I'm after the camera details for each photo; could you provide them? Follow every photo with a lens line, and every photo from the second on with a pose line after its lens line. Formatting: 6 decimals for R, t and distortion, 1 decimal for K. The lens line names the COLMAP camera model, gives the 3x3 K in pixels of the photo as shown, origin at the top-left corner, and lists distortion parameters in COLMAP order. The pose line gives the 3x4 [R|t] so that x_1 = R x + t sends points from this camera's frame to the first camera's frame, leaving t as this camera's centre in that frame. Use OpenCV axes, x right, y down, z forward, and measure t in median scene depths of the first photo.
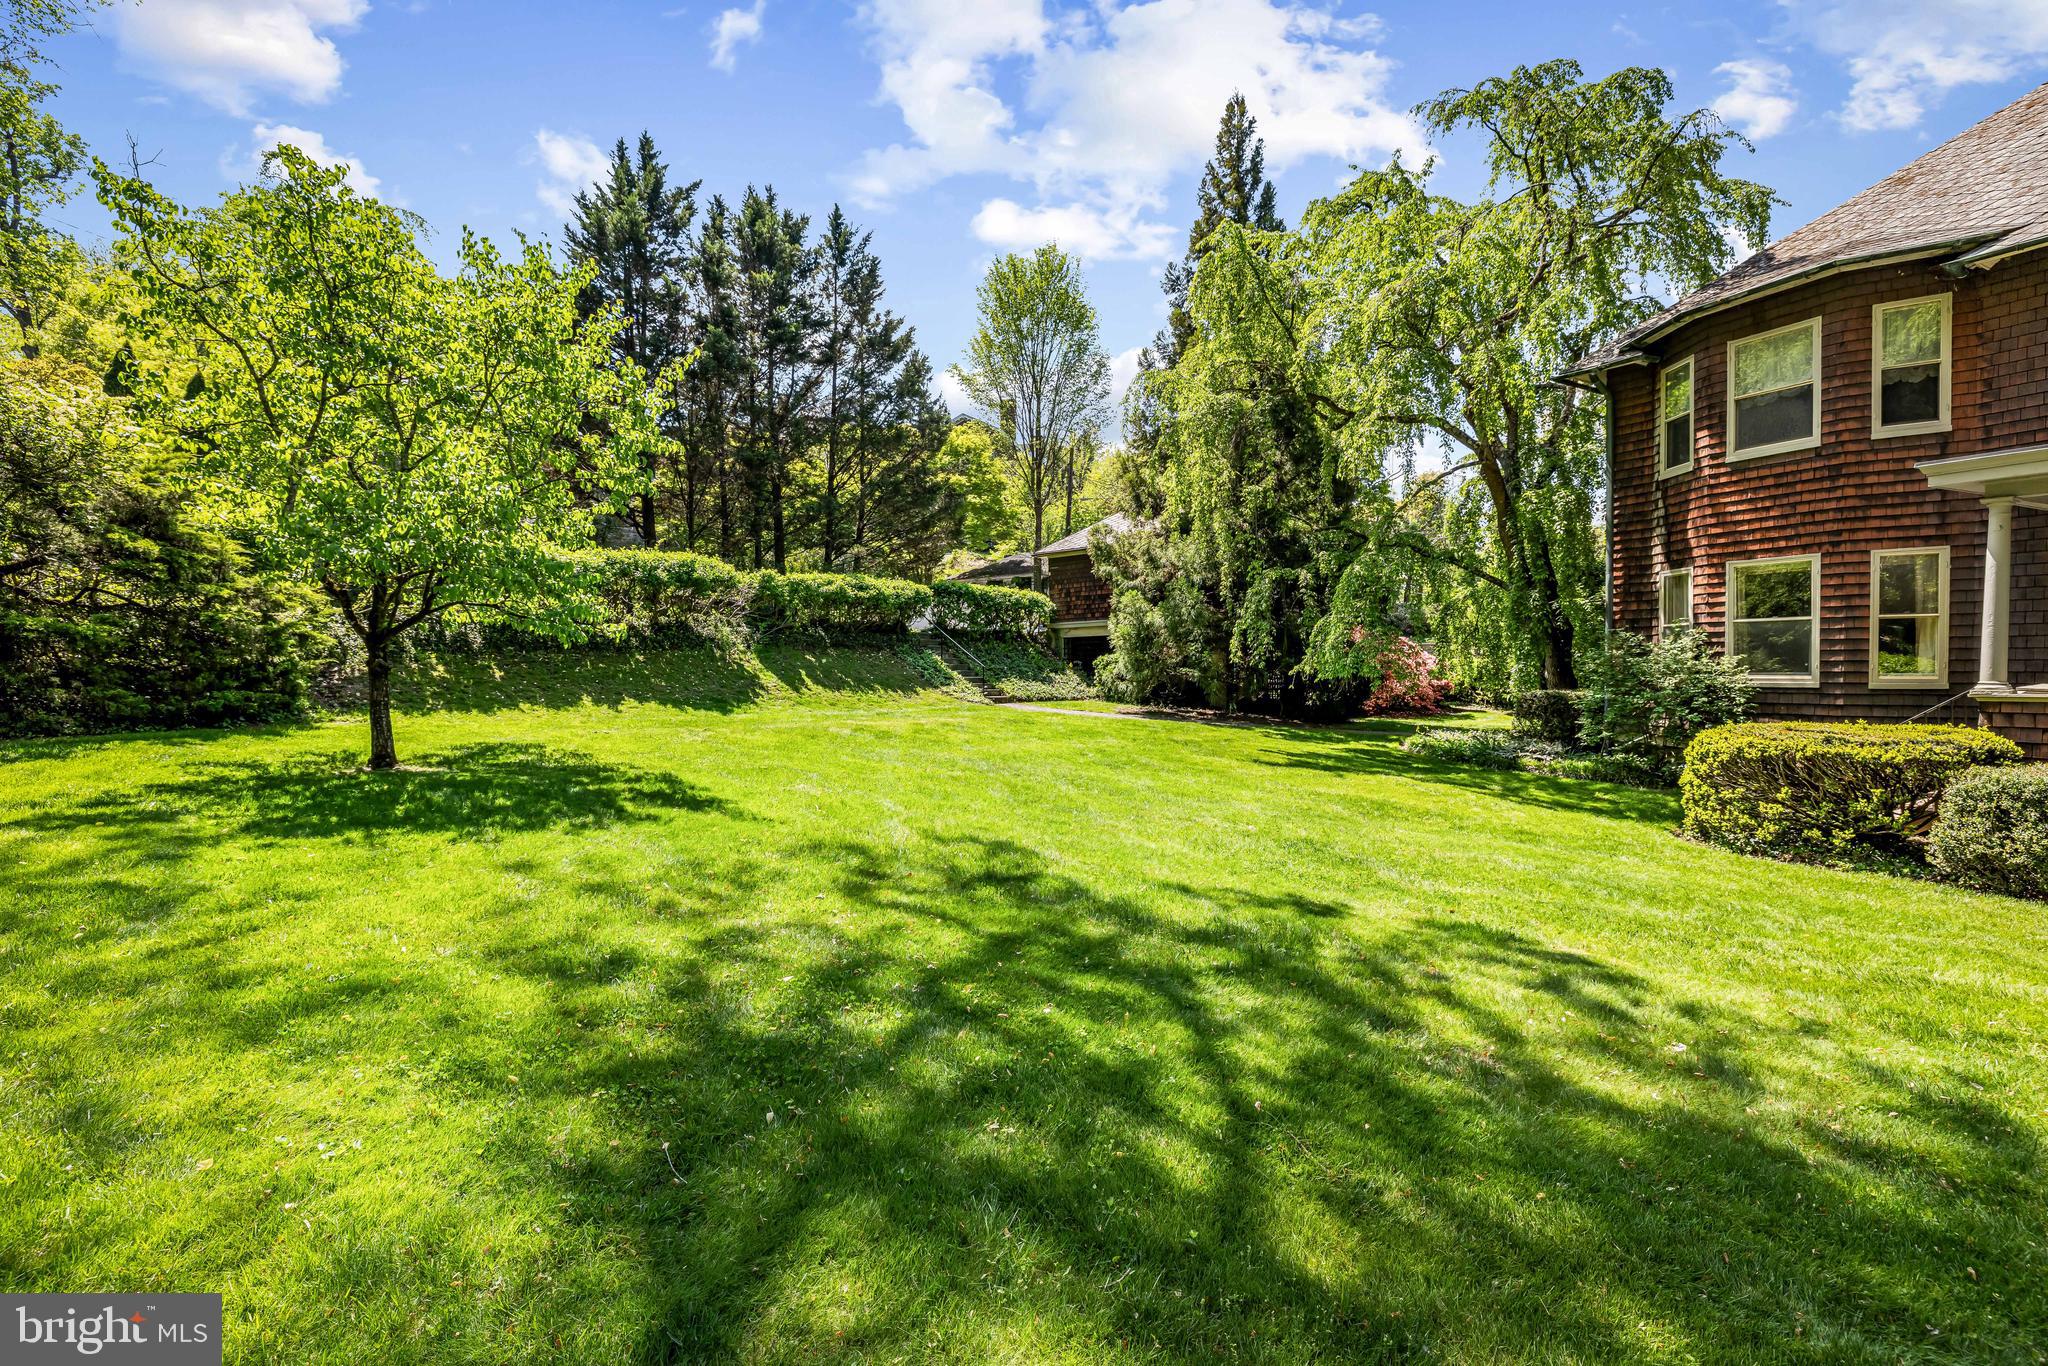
lens RADIAL K [[885.7, 0, 1032.5], [0, 885.7, 676.7], [0, 0, 1]] dist [-0.000781, -0.000124]
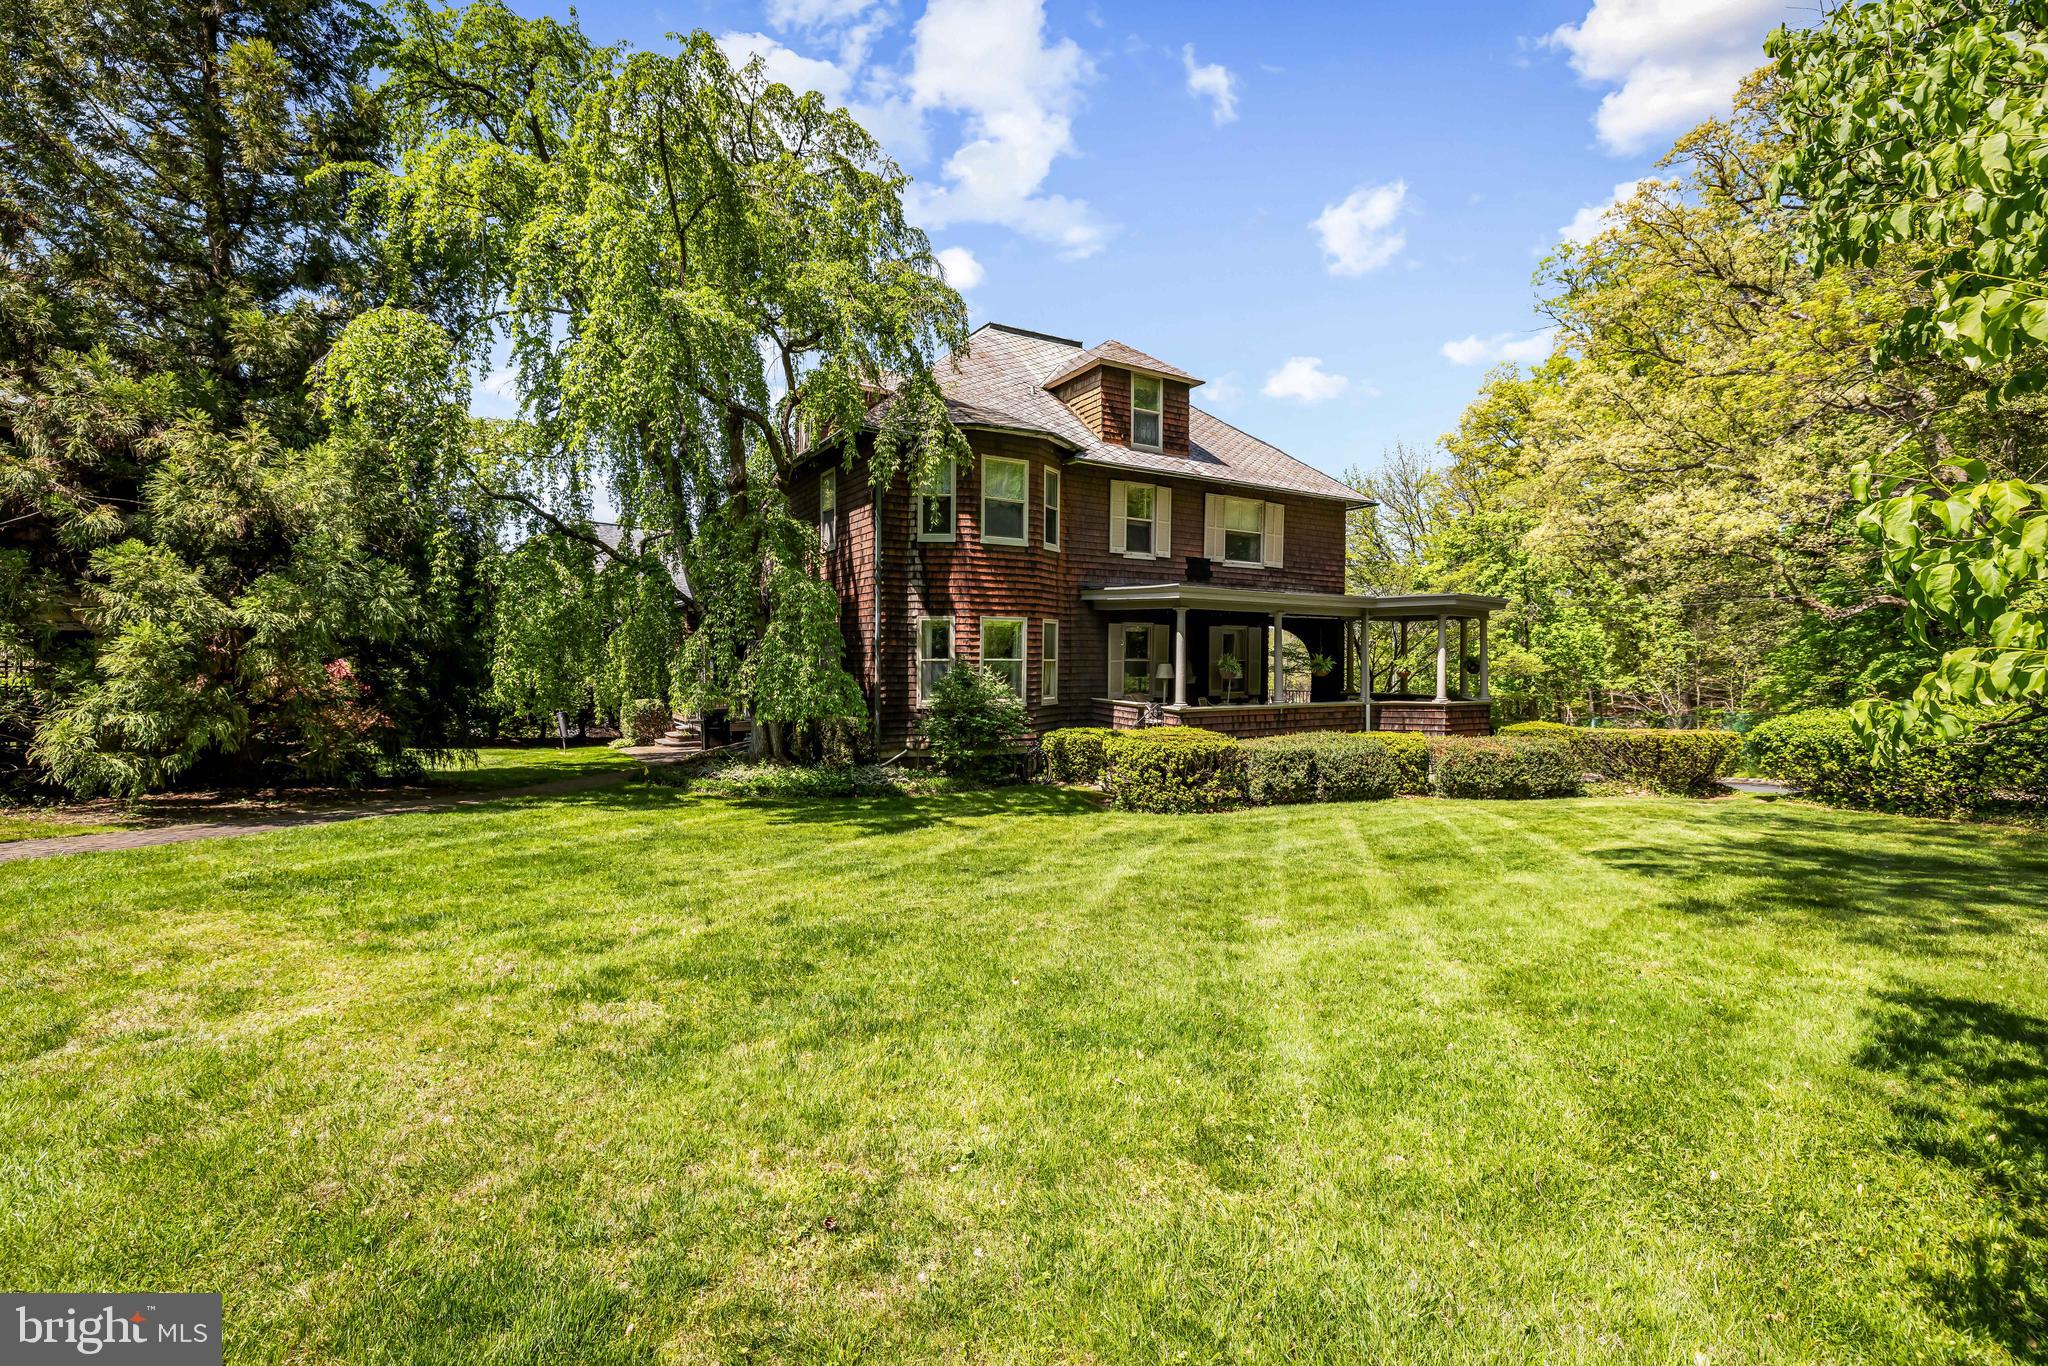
lens RADIAL K [[885.7, 0, 1023.2], [0, 885.7, 676.6], [0, 0, 1]] dist [-0.000781, -0.000124]
pose [[-0.053390, -0.019141, 0.998390, -0.383242], [0.005804, 0.999793, 0.019479, -0.042303], [-0.998557, 0.006834, -0.053268, 0.672038]]
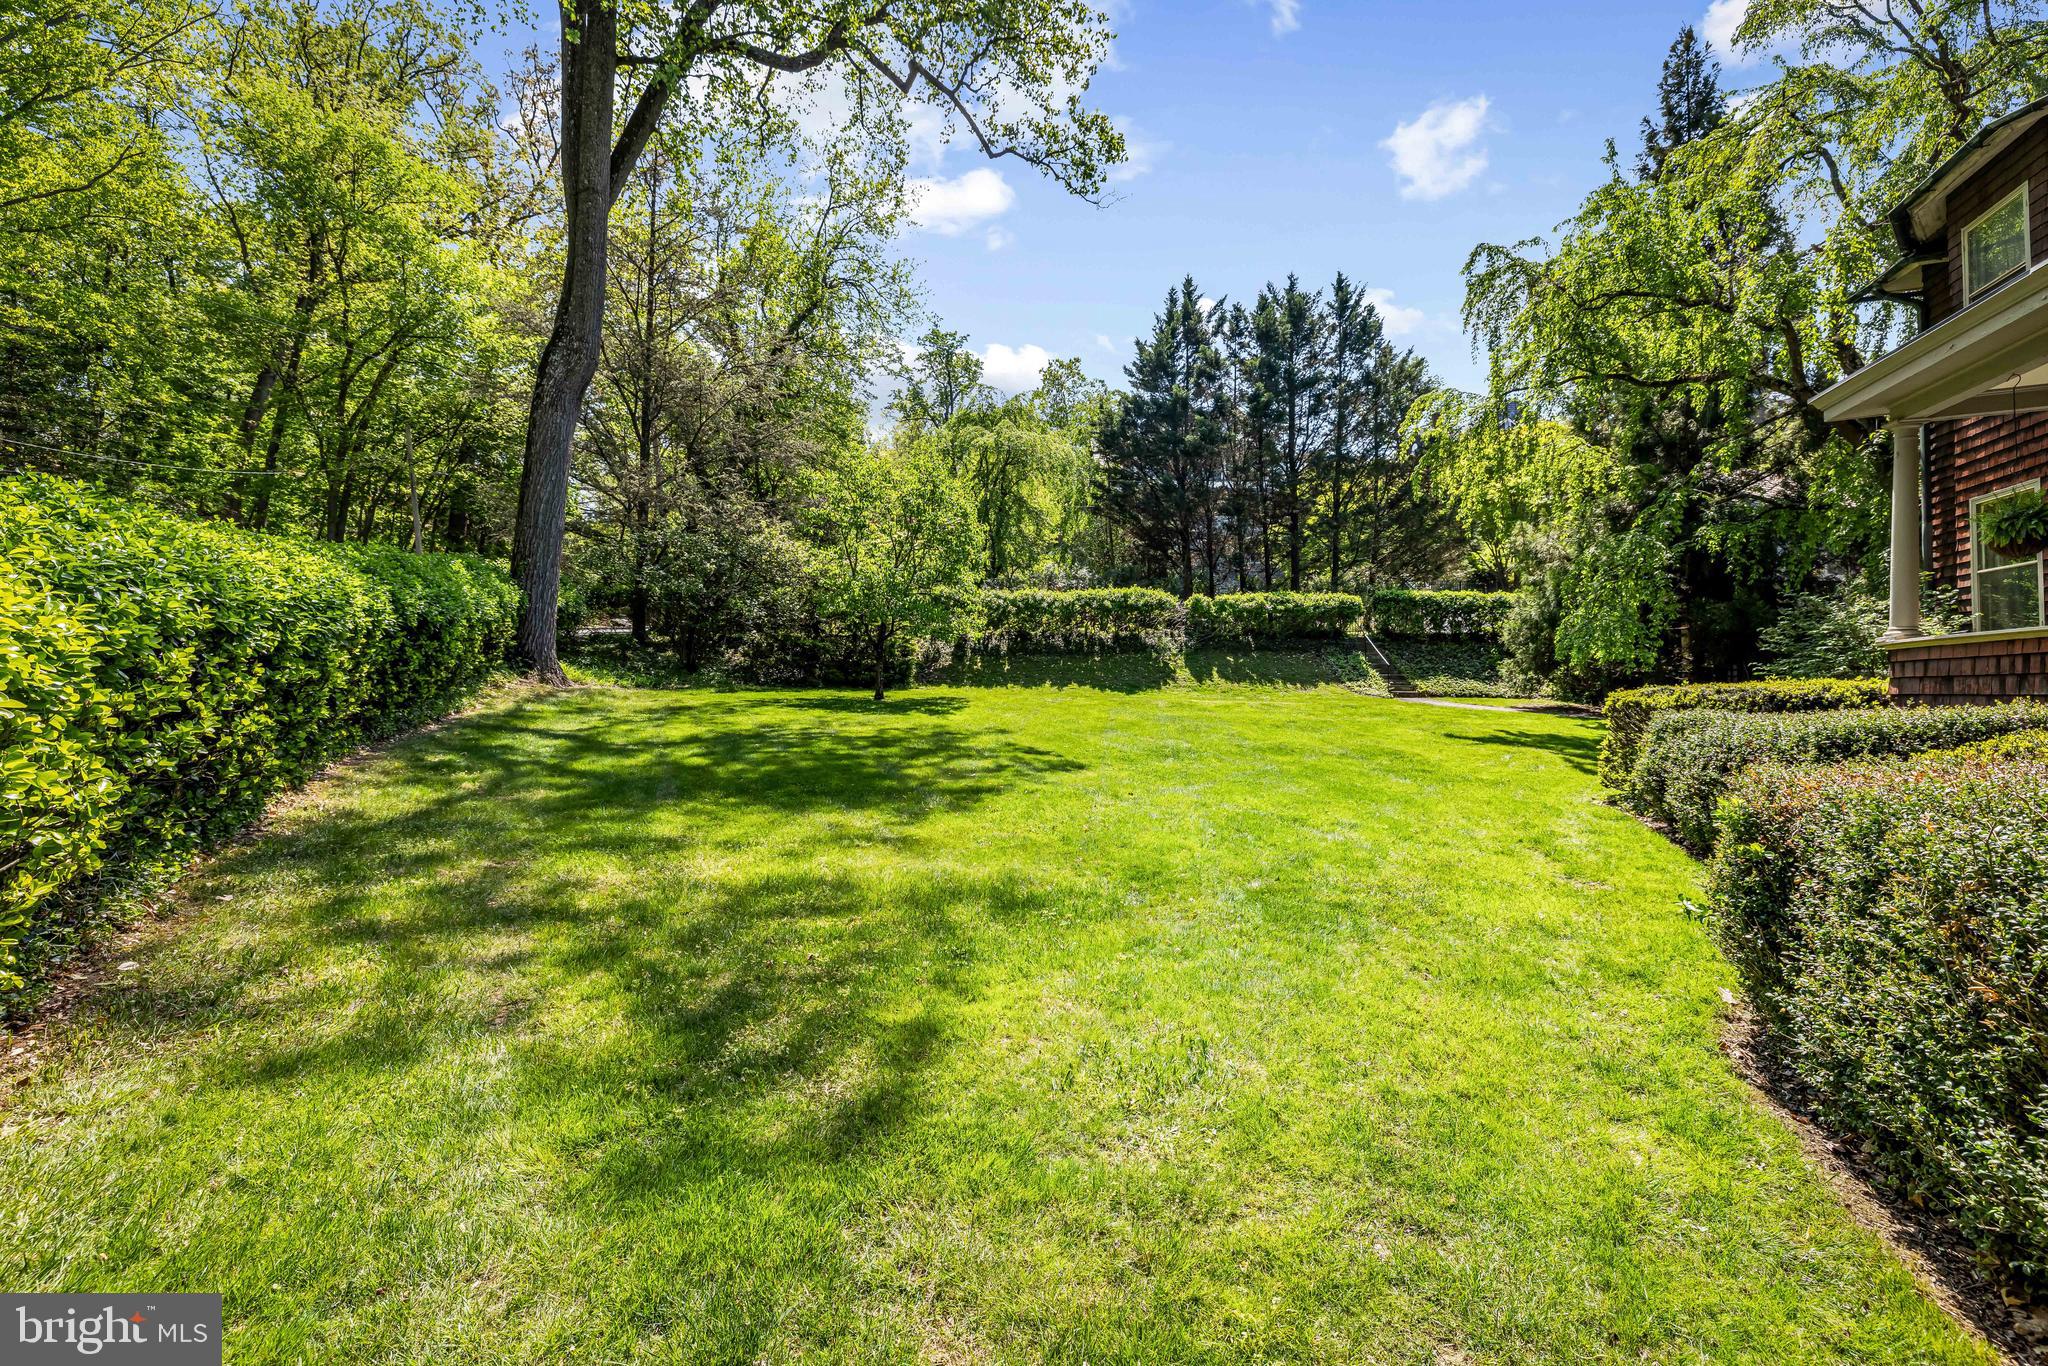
lens RADIAL K [[885.7, 0, 1023.1], [0, 885.7, 682.4], [0, 0, 1]] dist [-0.000781, -0.000124]
pose [[0.678253, -0.003944, -0.734818, 0.504961], [-0.011511, 0.999806, -0.015991, 0.038475], [0.734739, 0.019305, 0.678075, -0.114267]]
